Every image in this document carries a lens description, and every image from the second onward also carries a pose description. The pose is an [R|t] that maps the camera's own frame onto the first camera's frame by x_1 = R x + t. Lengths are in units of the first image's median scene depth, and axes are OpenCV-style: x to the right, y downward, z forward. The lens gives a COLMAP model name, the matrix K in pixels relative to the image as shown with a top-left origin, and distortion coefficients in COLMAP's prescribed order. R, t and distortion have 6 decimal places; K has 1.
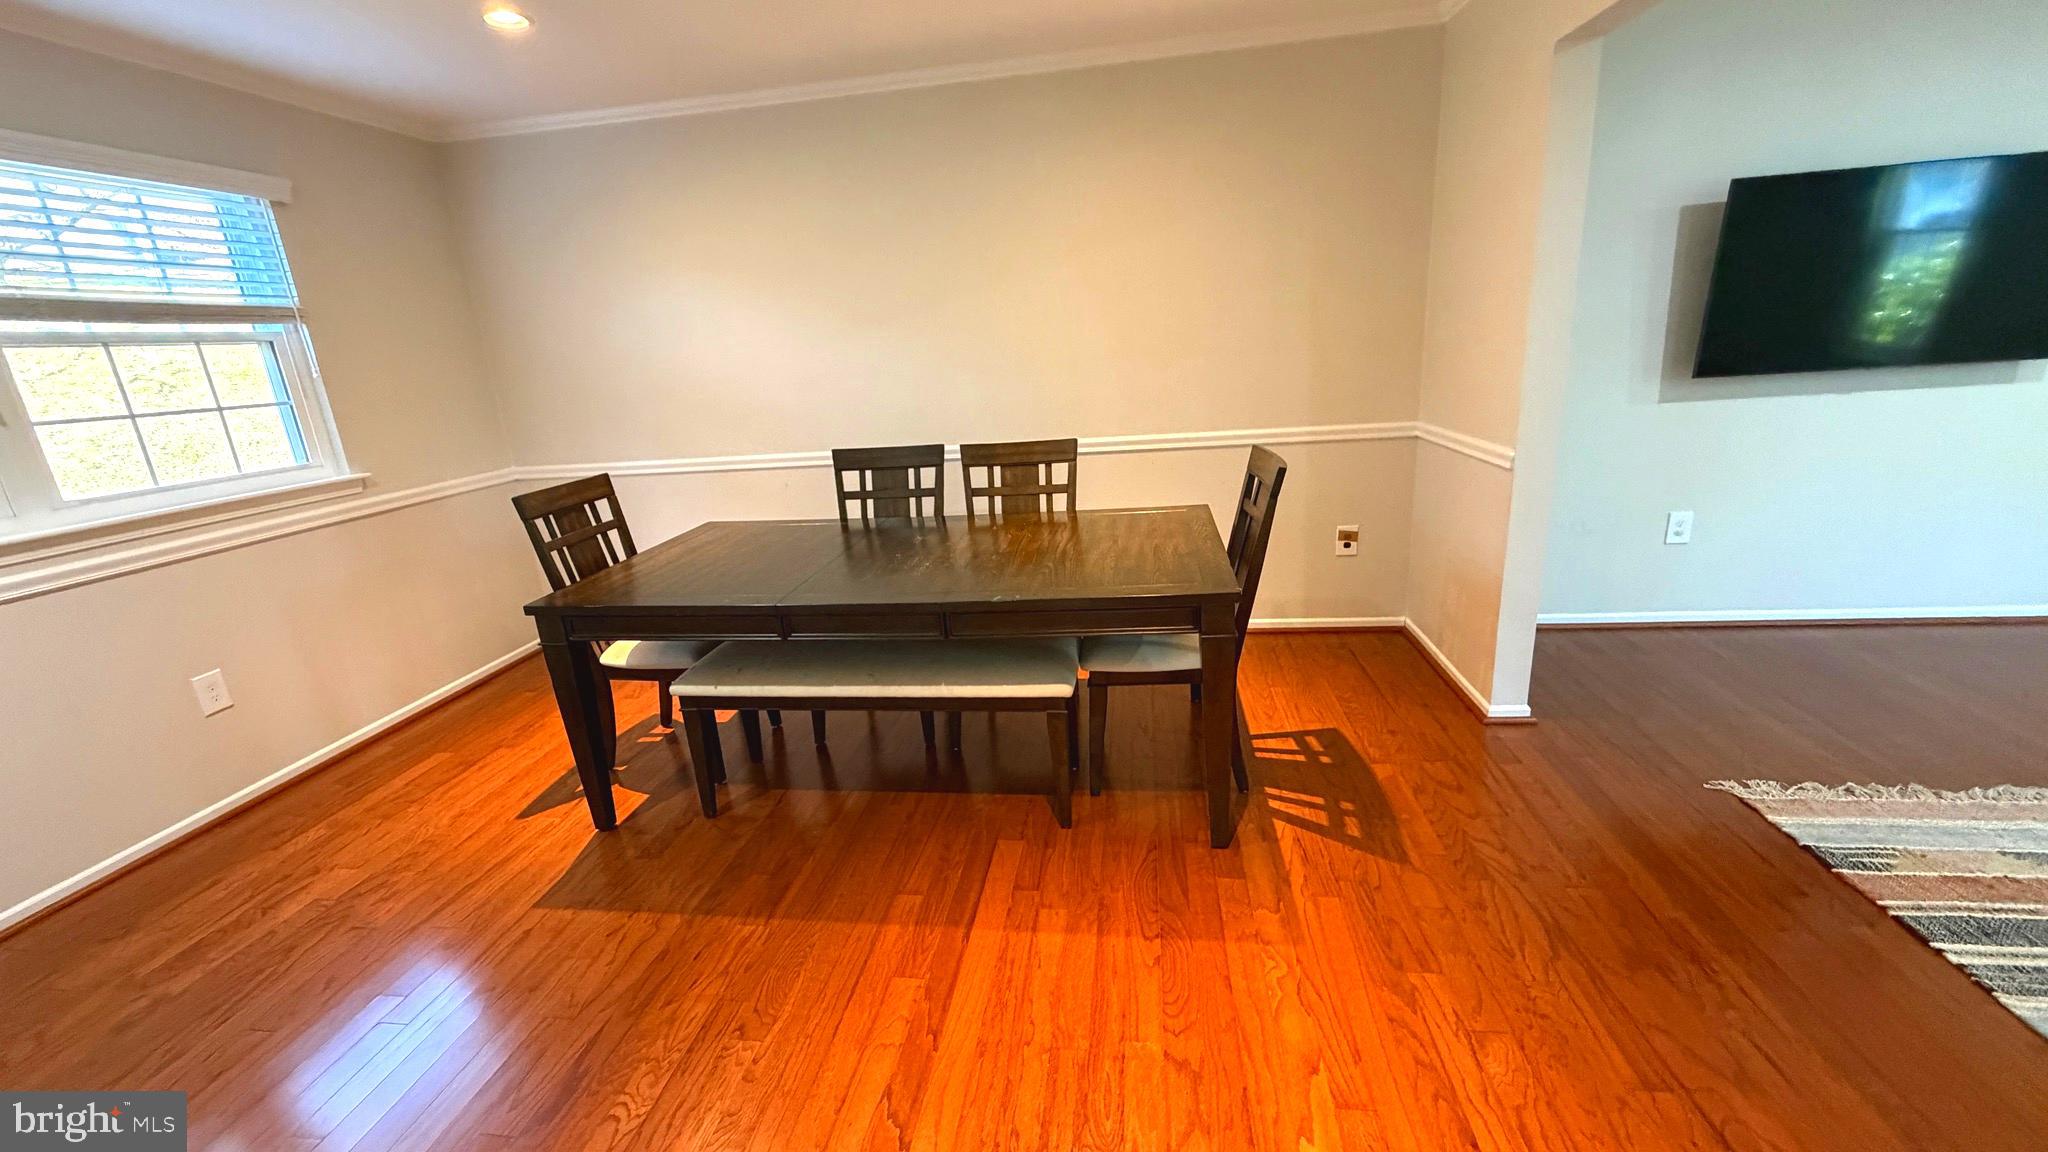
lens RADIAL K [[817.7, 0, 1011.2], [0, 817.7, 572.7], [0, 0, 1]] dist [-0.000540, 0.000573]
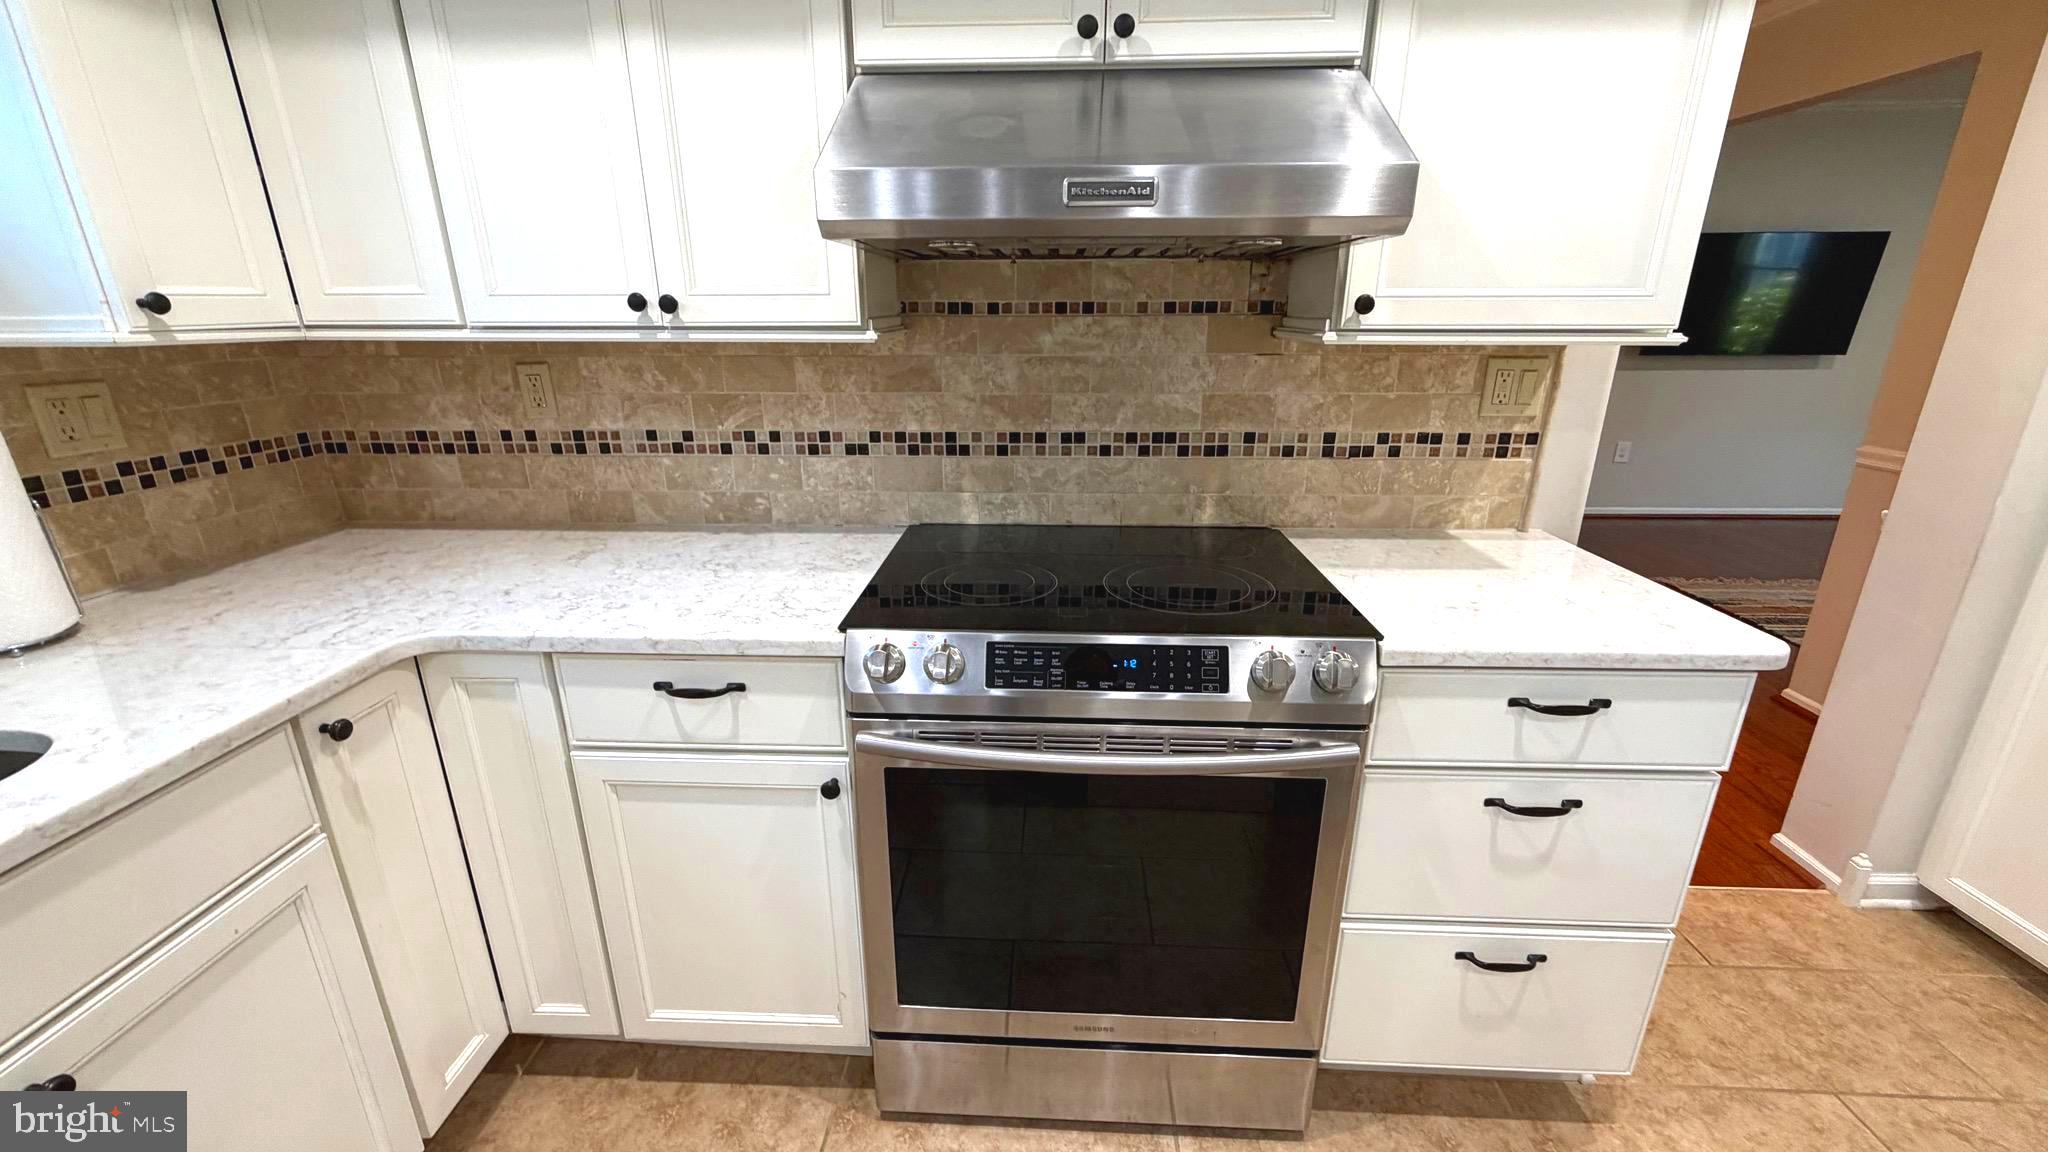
lens RADIAL K [[817.7, 0, 1015.3], [0, 817.7, 579.6], [0, 0, 1]] dist [-0.000540, 0.000573]
pose [[0.993474, 0.026122, 0.111030, -0.536515], [-0.030345, 0.998872, 0.036518, 0.177775], [-0.109951, -0.039649, 0.993146, -0.463355]]
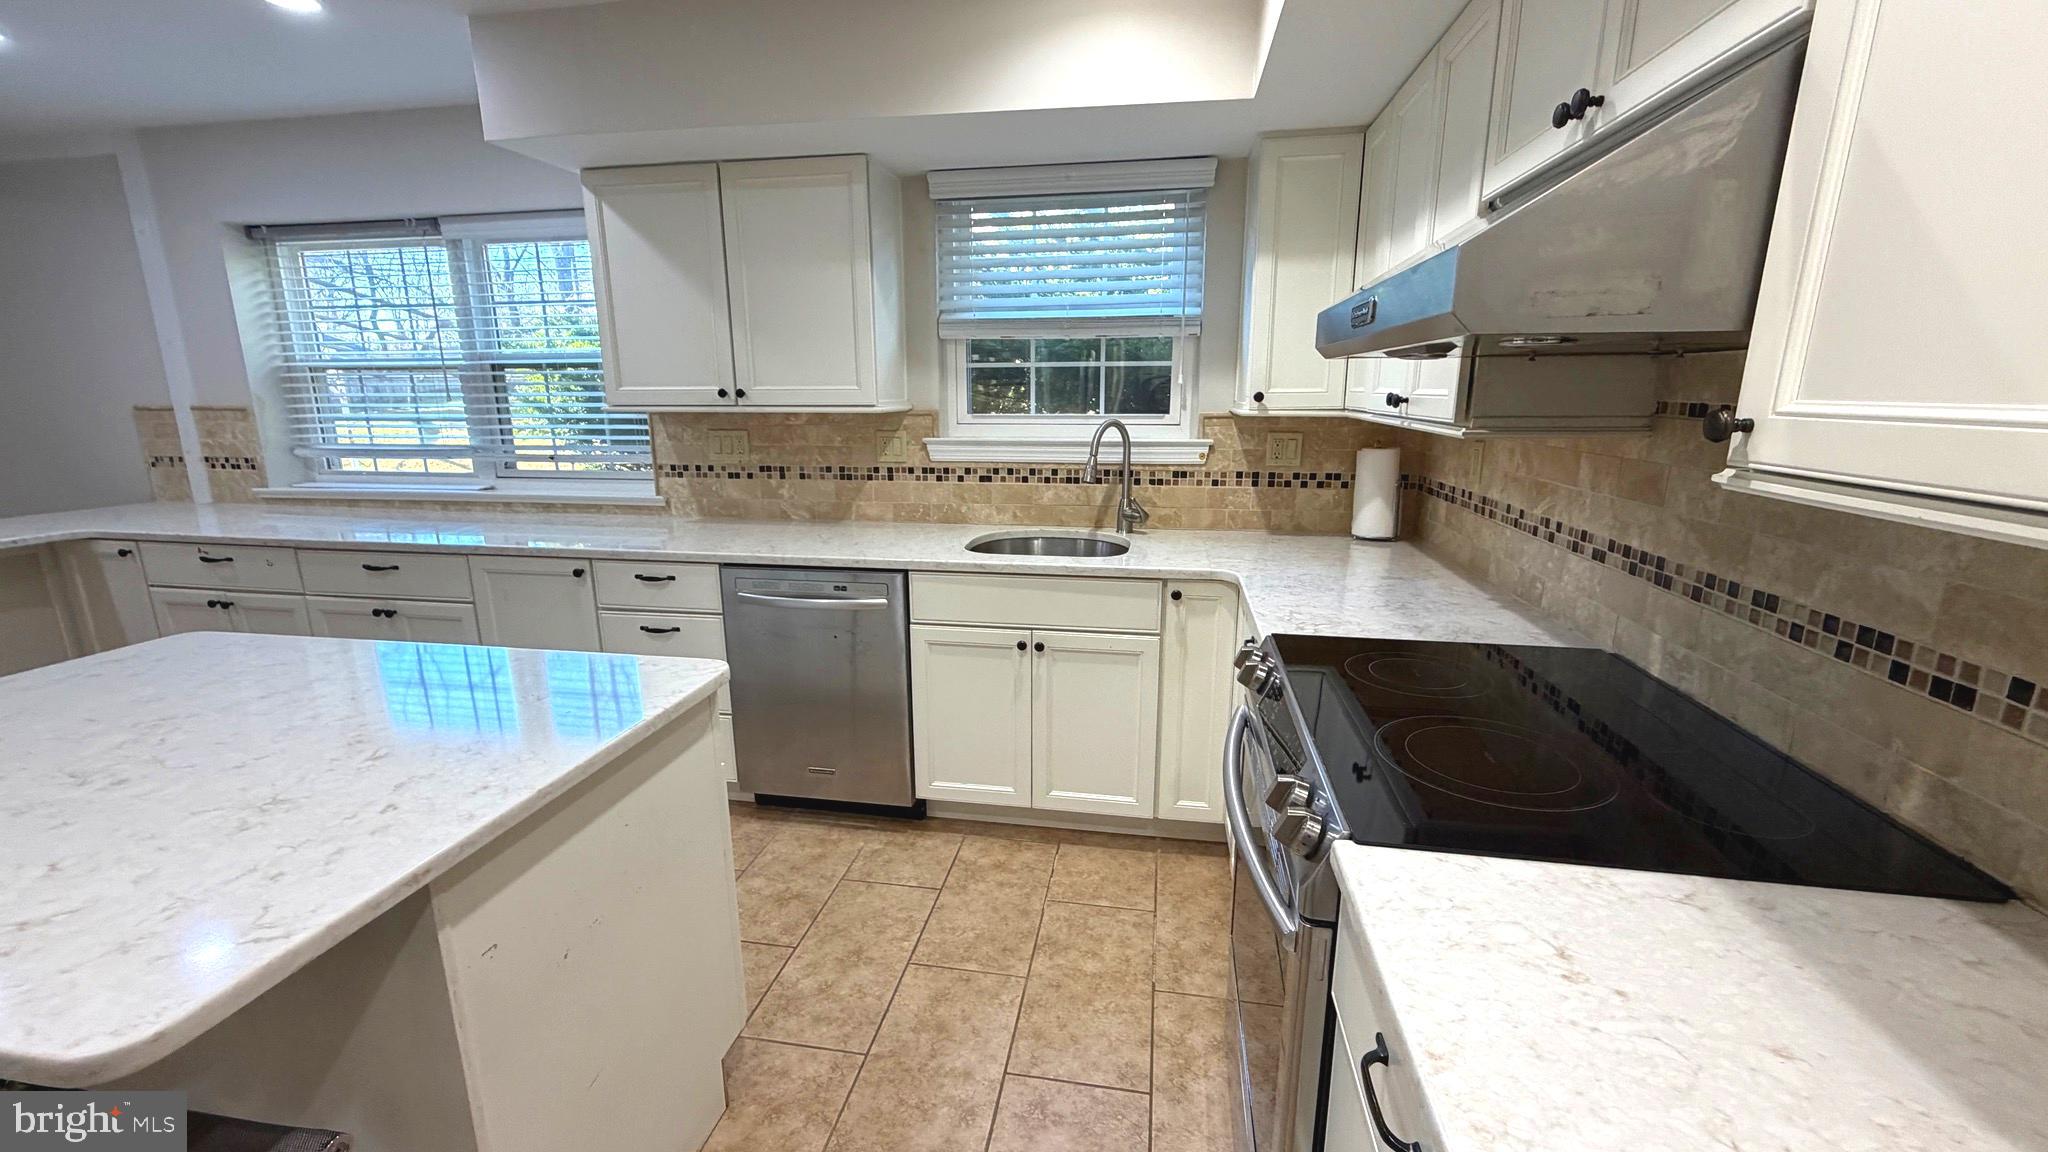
lens RADIAL K [[817.7, 0, 1014.7], [0, 817.7, 580.3], [0, 0, 1]] dist [-0.000540, 0.000573]
pose [[-0.031784, 0.290381, -0.956383, -0.094056], [-0.271177, 0.918470, 0.287882, 0.082513], [0.962005, 0.268499, 0.049552, -0.276348]]
